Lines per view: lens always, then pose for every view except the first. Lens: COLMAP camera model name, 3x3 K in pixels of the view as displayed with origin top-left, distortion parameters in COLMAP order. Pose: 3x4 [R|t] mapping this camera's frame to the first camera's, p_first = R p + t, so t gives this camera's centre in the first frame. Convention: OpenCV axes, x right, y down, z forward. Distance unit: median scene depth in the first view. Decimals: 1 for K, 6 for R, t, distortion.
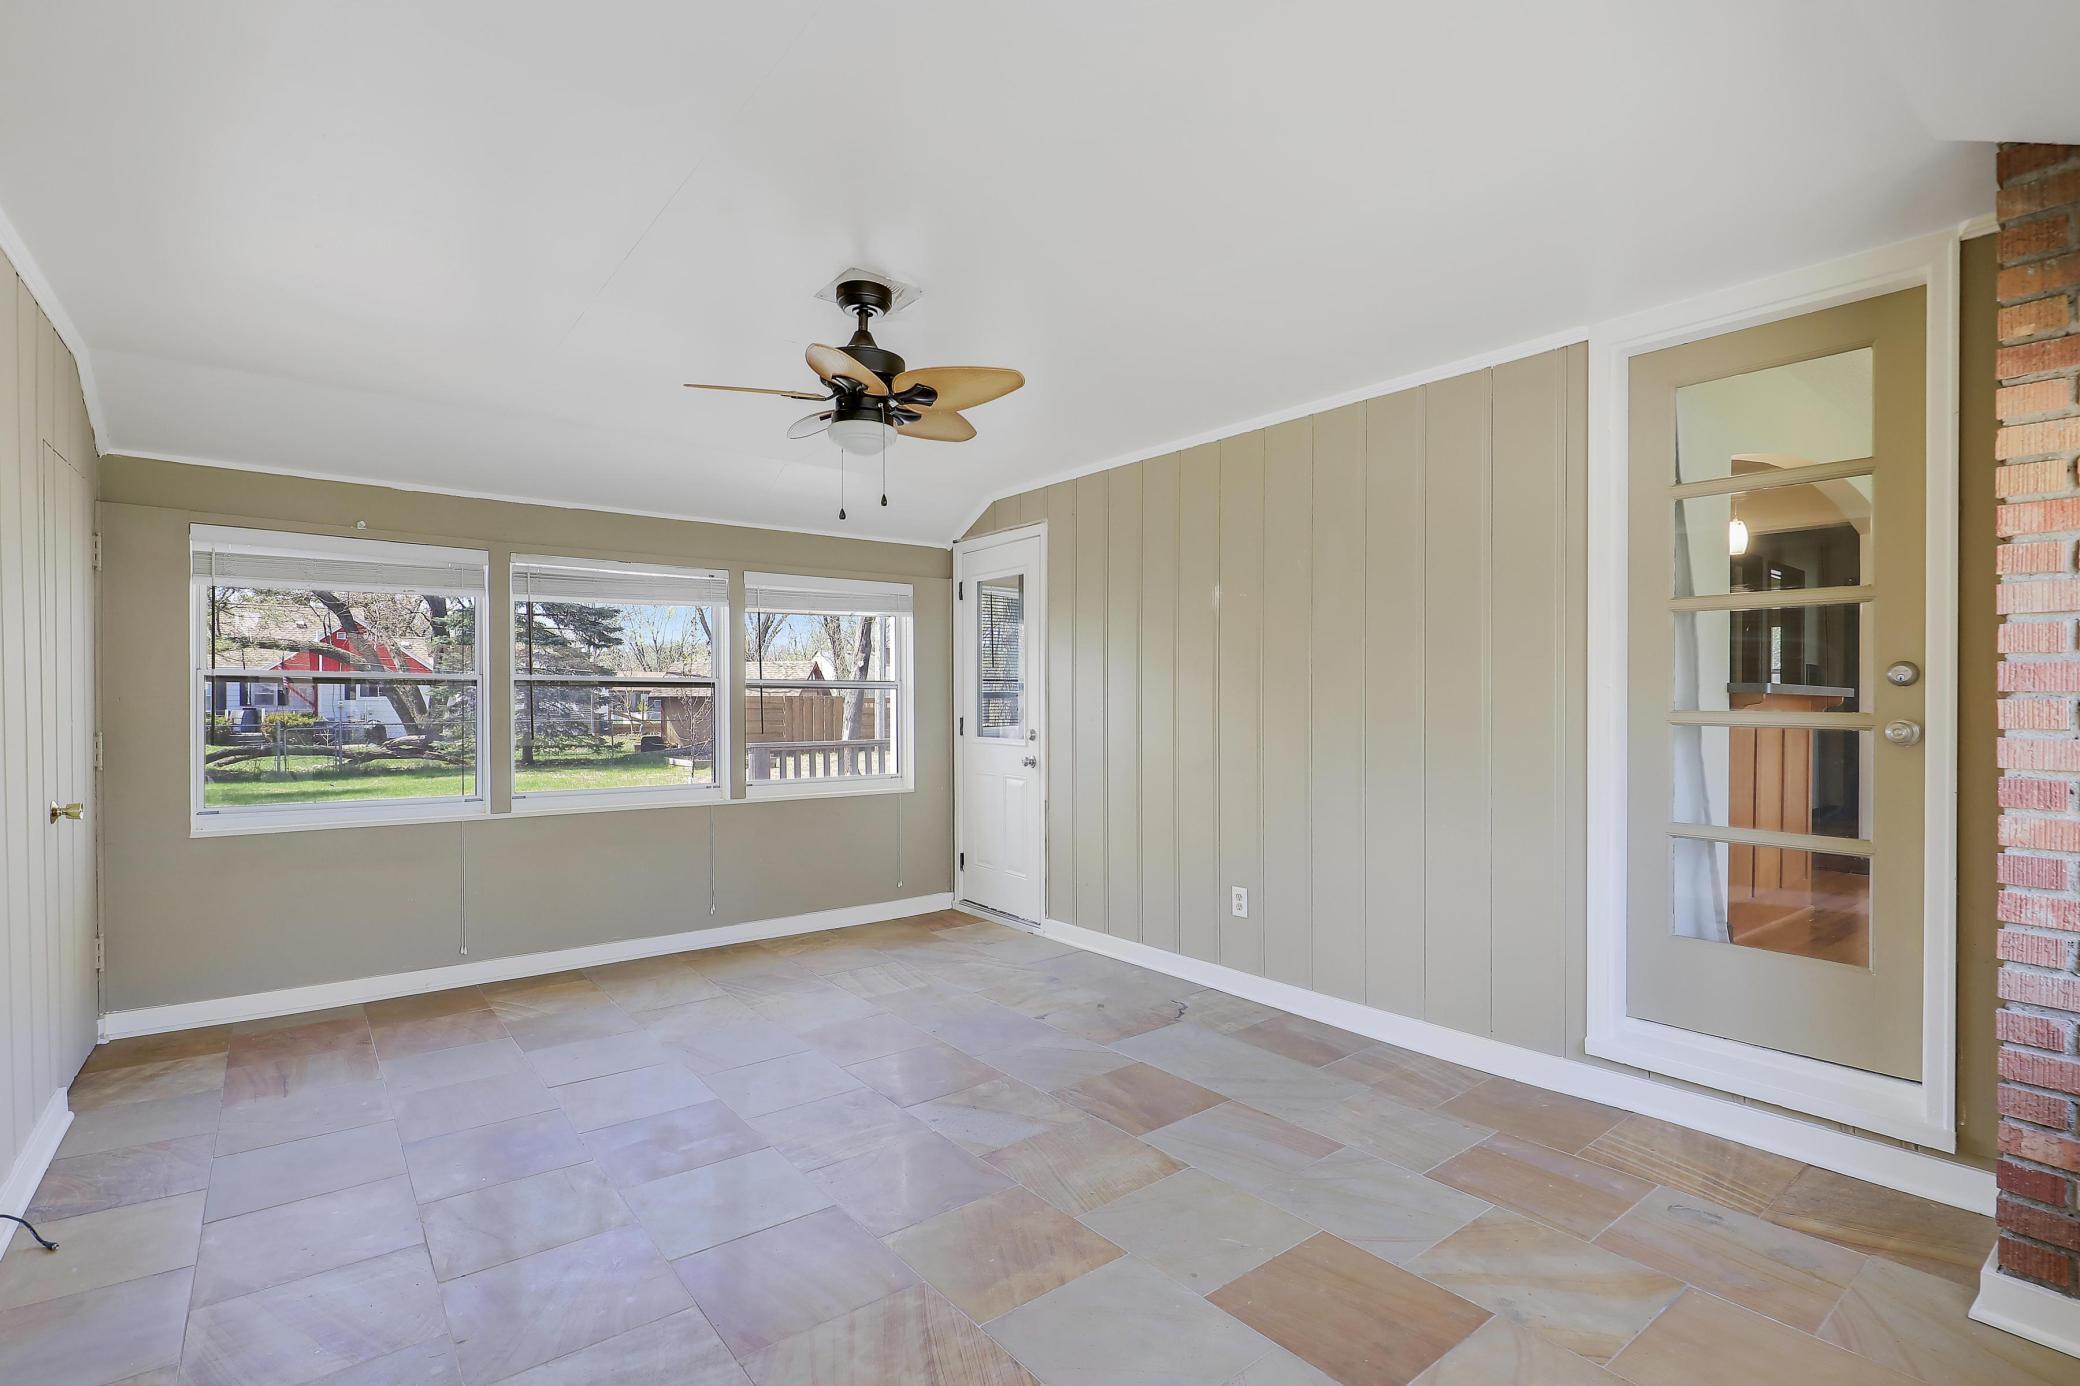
lens RADIAL K [[953.6, 0, 1051.3], [0, 953.6, 730.9], [0, 0, 1]] dist [-0.000982, -0.000136]
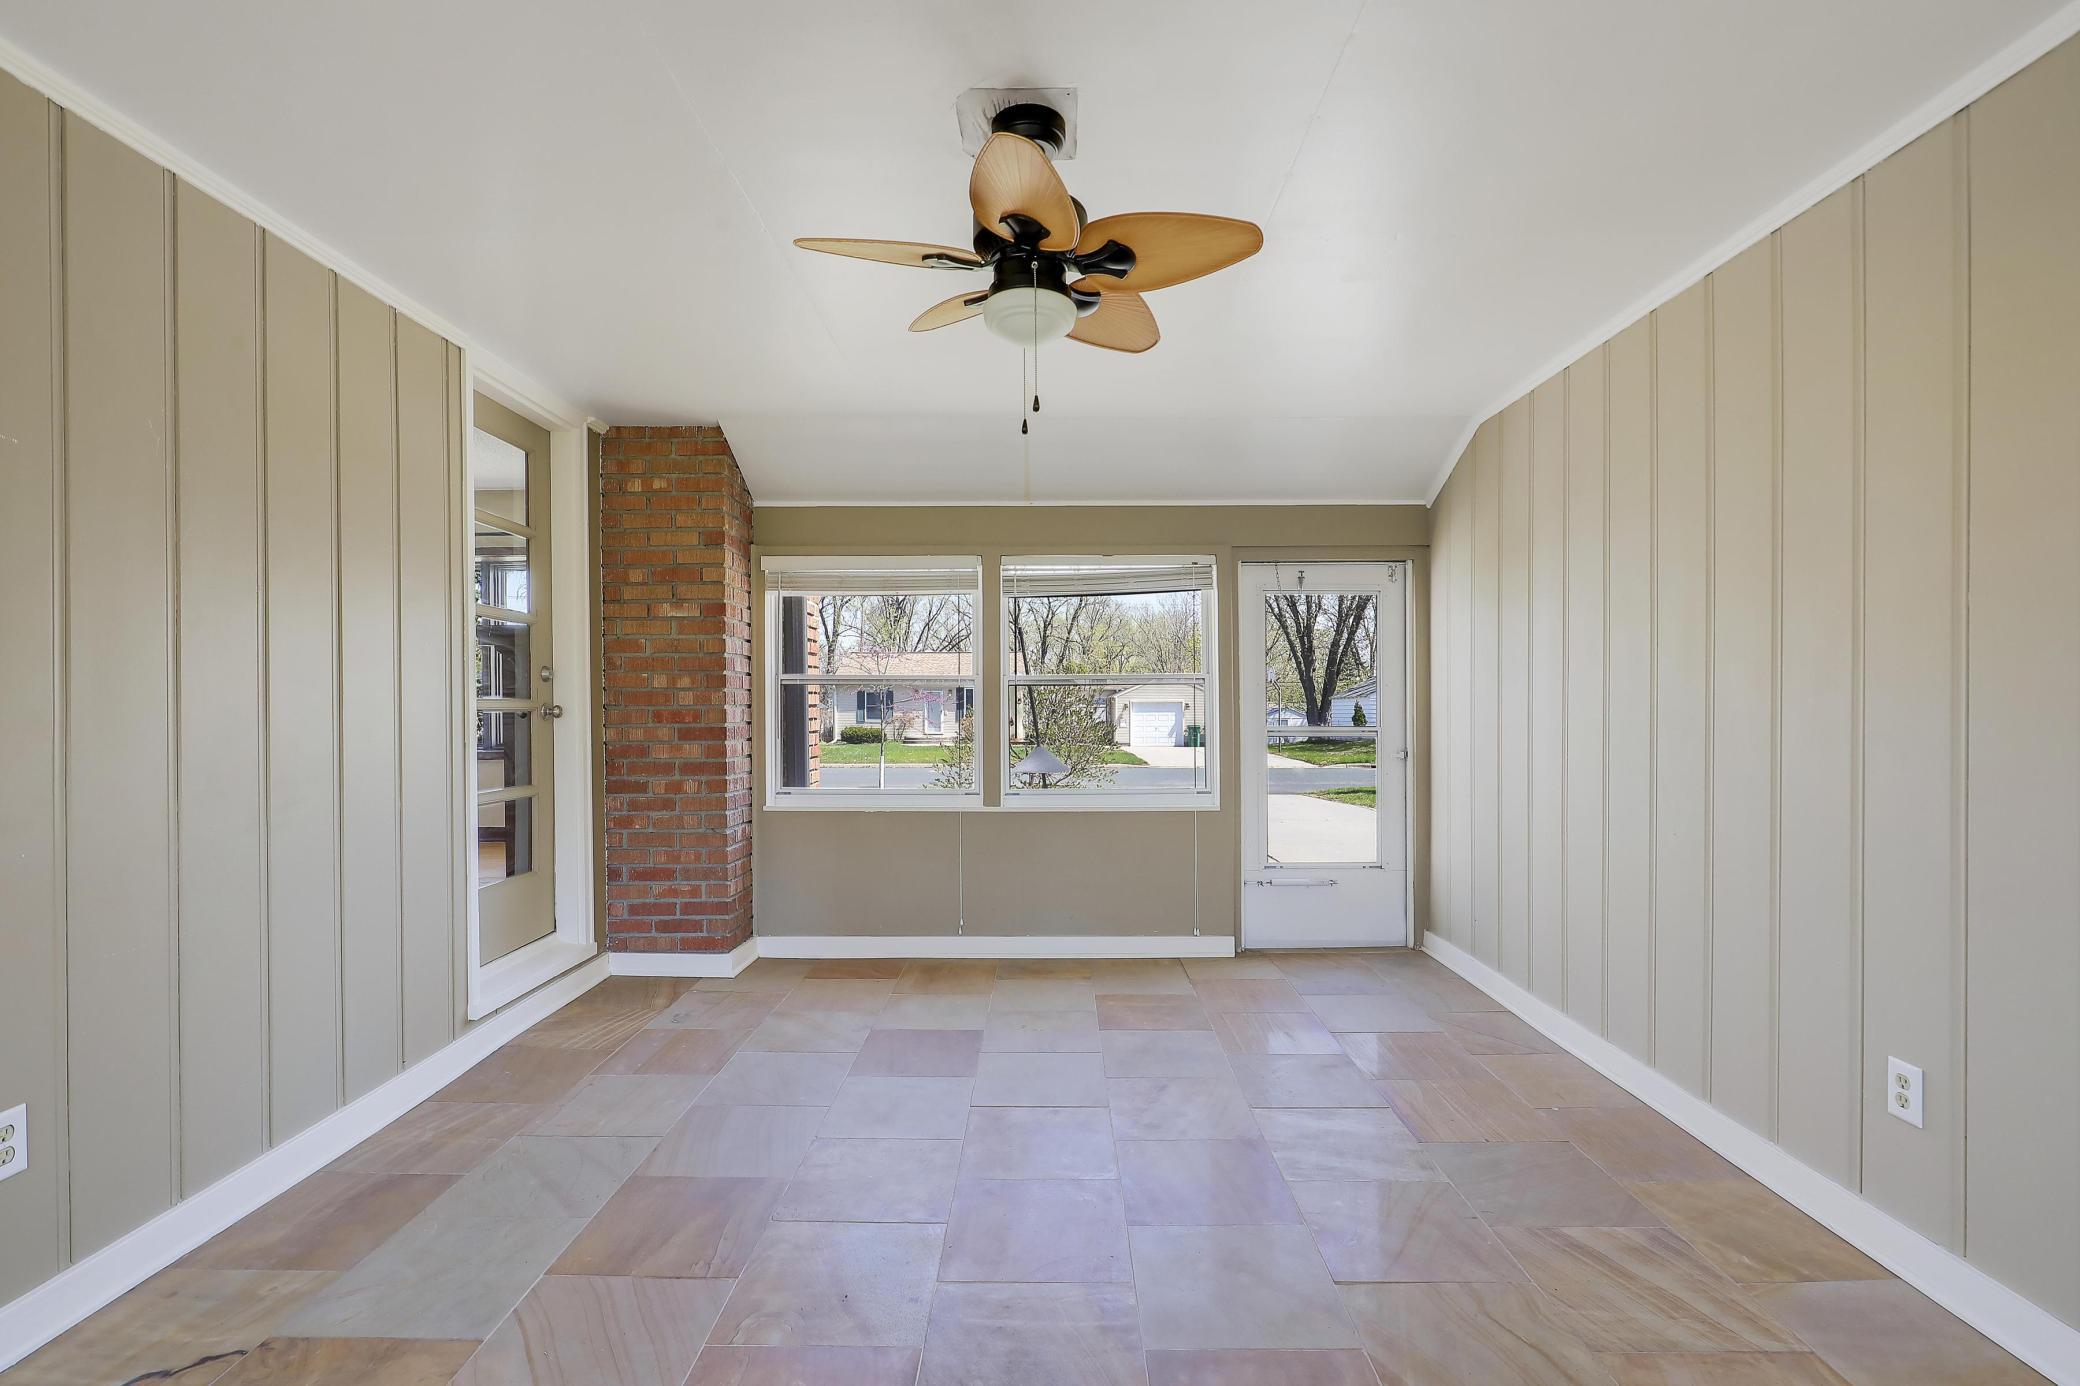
lens RADIAL K [[964.8, 0, 1040.6], [0, 964.8, 685.8], [0, 0, 1]] dist [0.001605, -0.000979]
pose [[-0.775030, 0.016037, 0.631721, -0.587479], [0.026564, 0.999621, 0.007213, -0.024725], [-0.631366, 0.022371, -0.775162, 1.368114]]
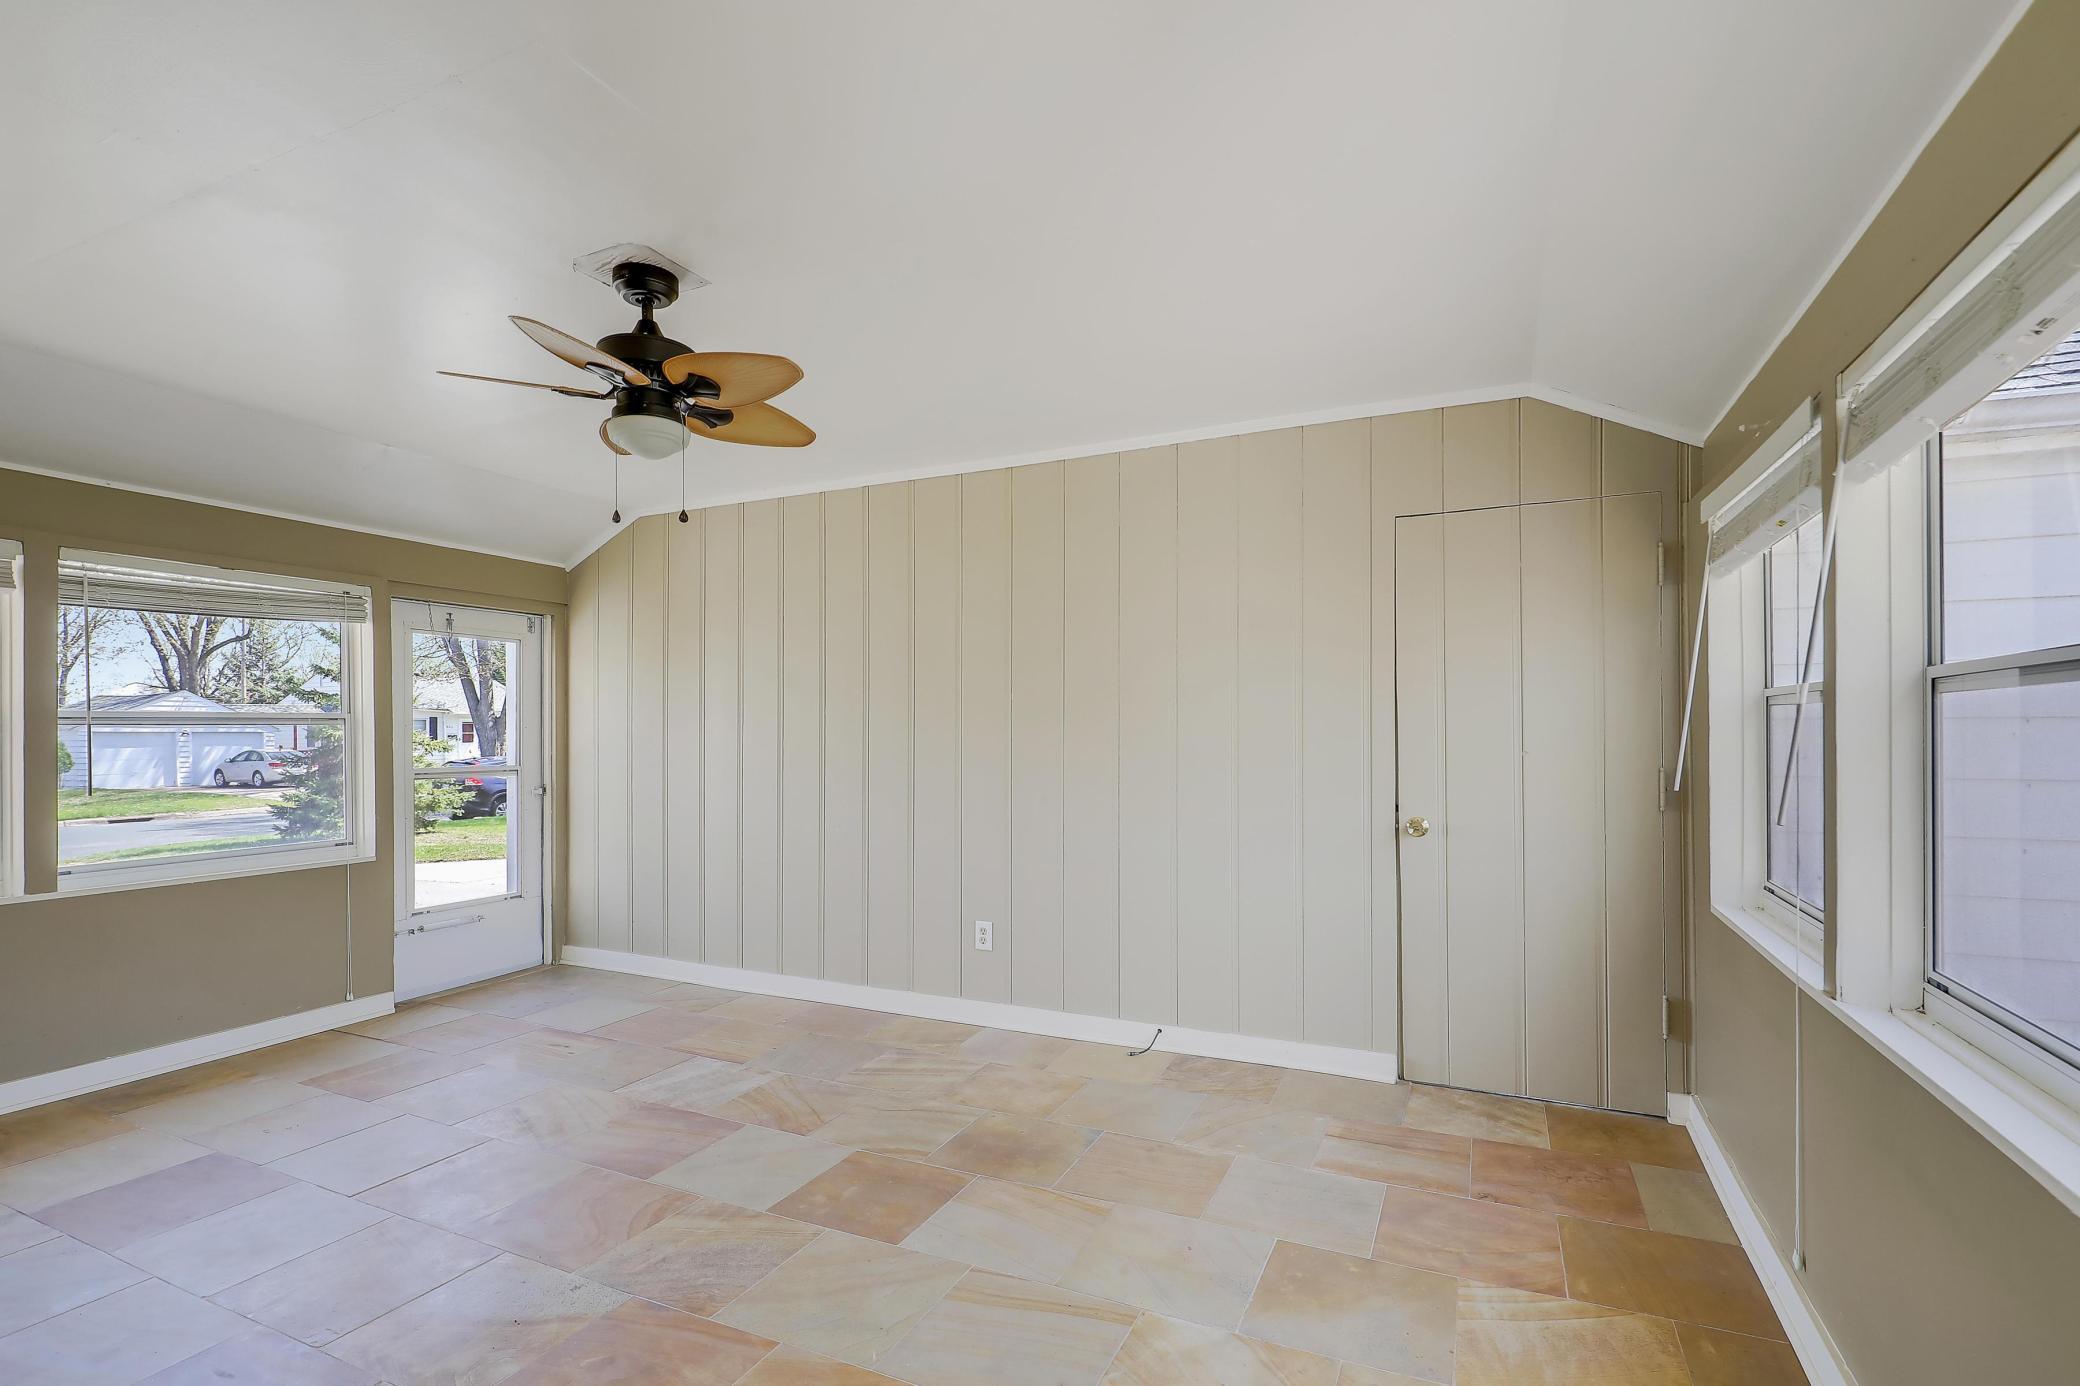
lens RADIAL K [[995.7, 0, 1040.0], [0, 995.7, 693.0], [0, 0, 1]] dist [0.000758, -0.000087]
pose [[-0.891874, -0.011965, -0.452125, -0.080401], [-0.009951, 0.999927, -0.006832, -0.055091], [0.452174, -0.001594, -0.891928, 1.748422]]
